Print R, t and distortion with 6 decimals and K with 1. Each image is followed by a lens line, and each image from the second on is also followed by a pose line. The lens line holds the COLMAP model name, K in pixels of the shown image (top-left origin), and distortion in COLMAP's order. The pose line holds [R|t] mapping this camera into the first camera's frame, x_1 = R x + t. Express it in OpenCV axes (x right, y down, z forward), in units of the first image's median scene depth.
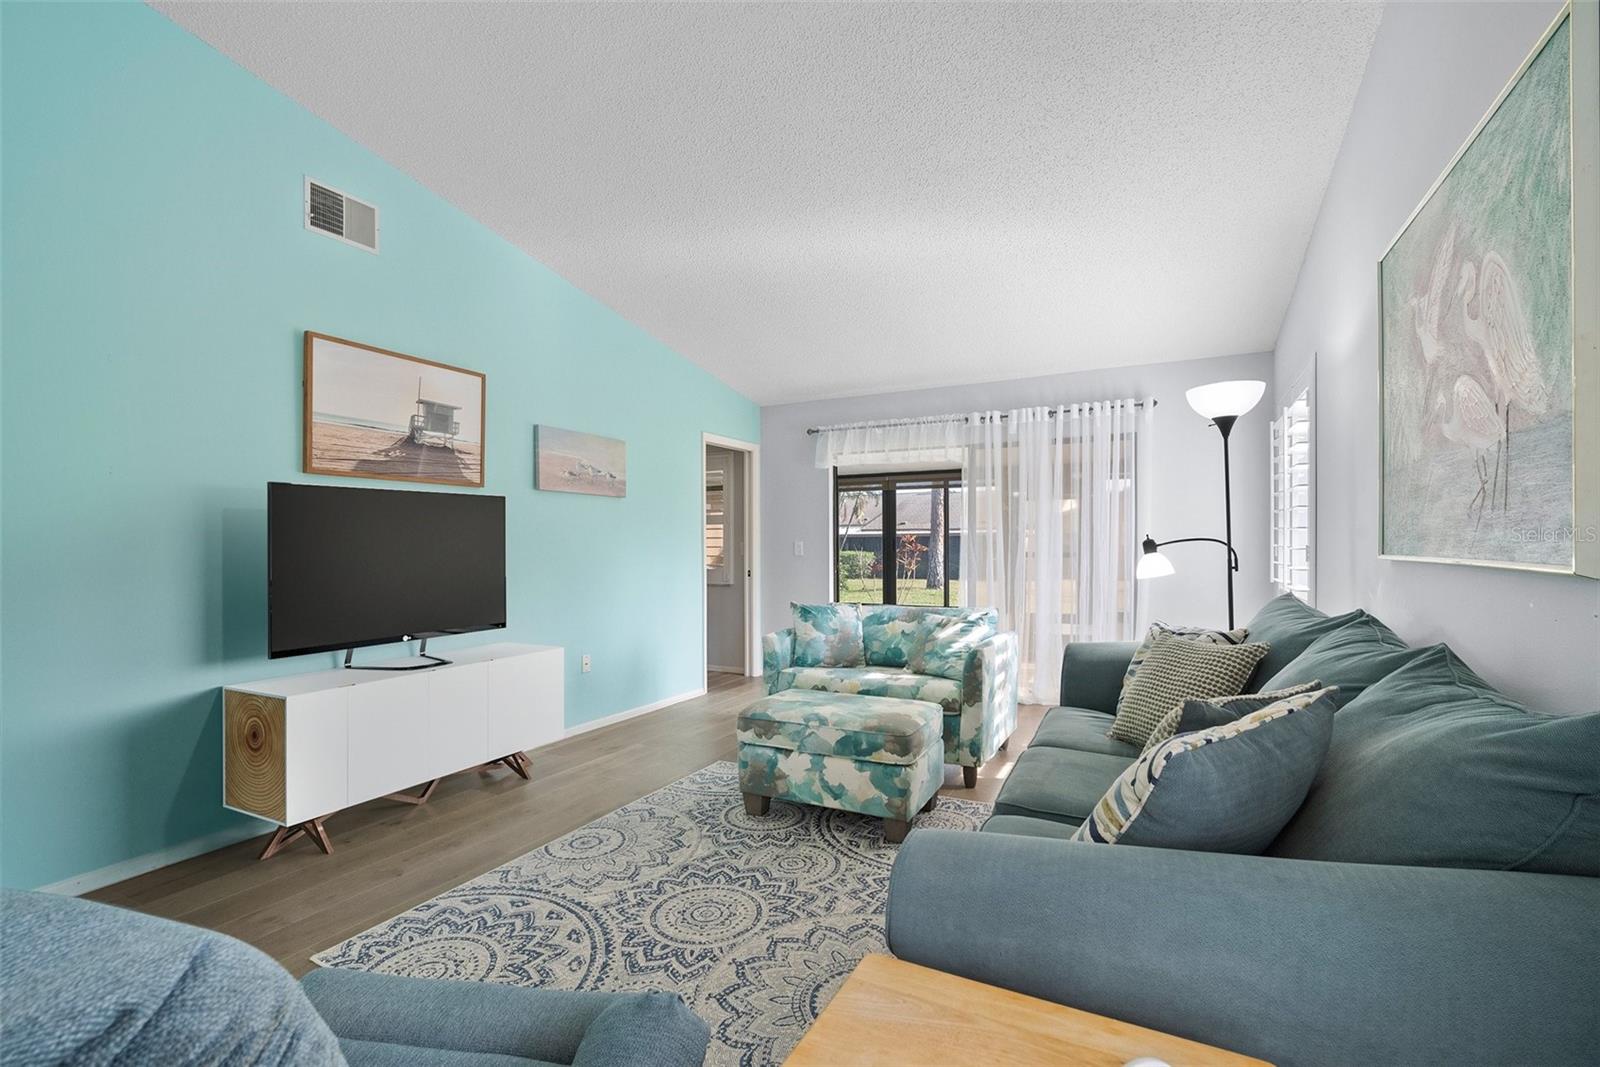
lens RADIAL K [[713.7, 0, 792.4], [0, 713.7, 554.5], [0, 0, 1]] dist [-0.014792, 0.003719]
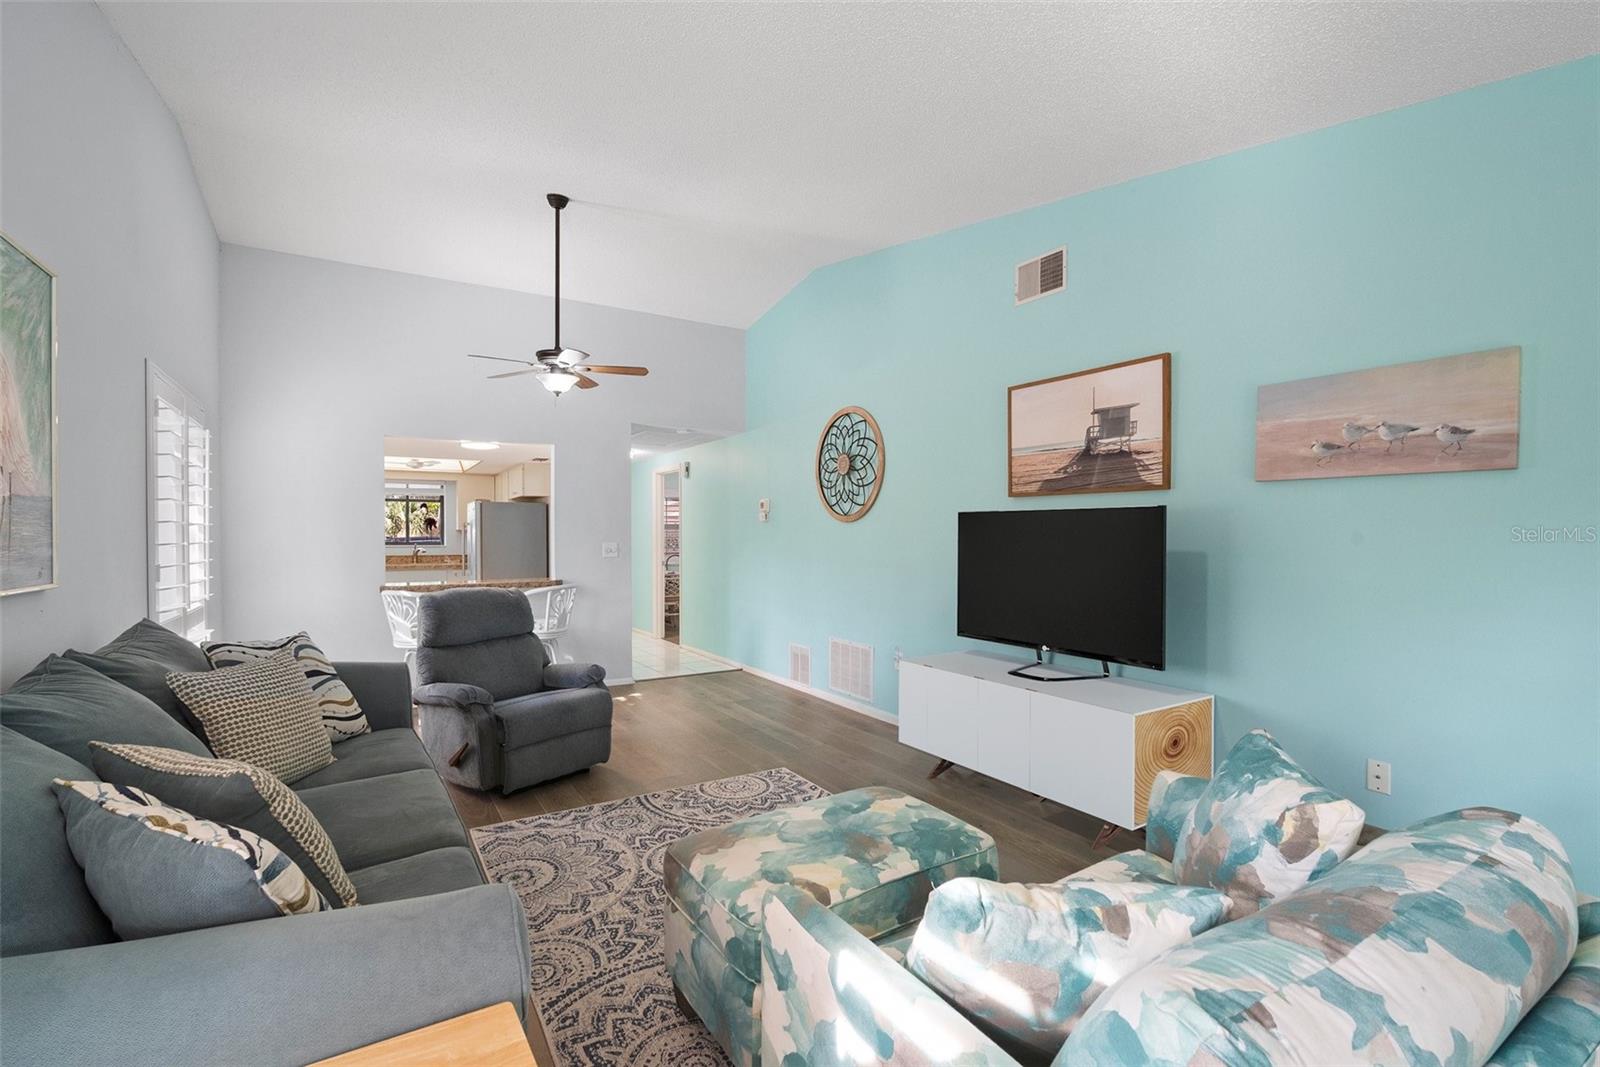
lens RADIAL K [[713.7, 0, 803.2], [0, 713.7, 544.0], [0, 0, 1]] dist [-0.014792, 0.003719]
pose [[-0.501254, 0.017009, -0.865133, 0.629640], [-0.013404, 0.999534, 0.027418, -0.059302], [0.865197, 0.025339, -0.500792, 1.317566]]
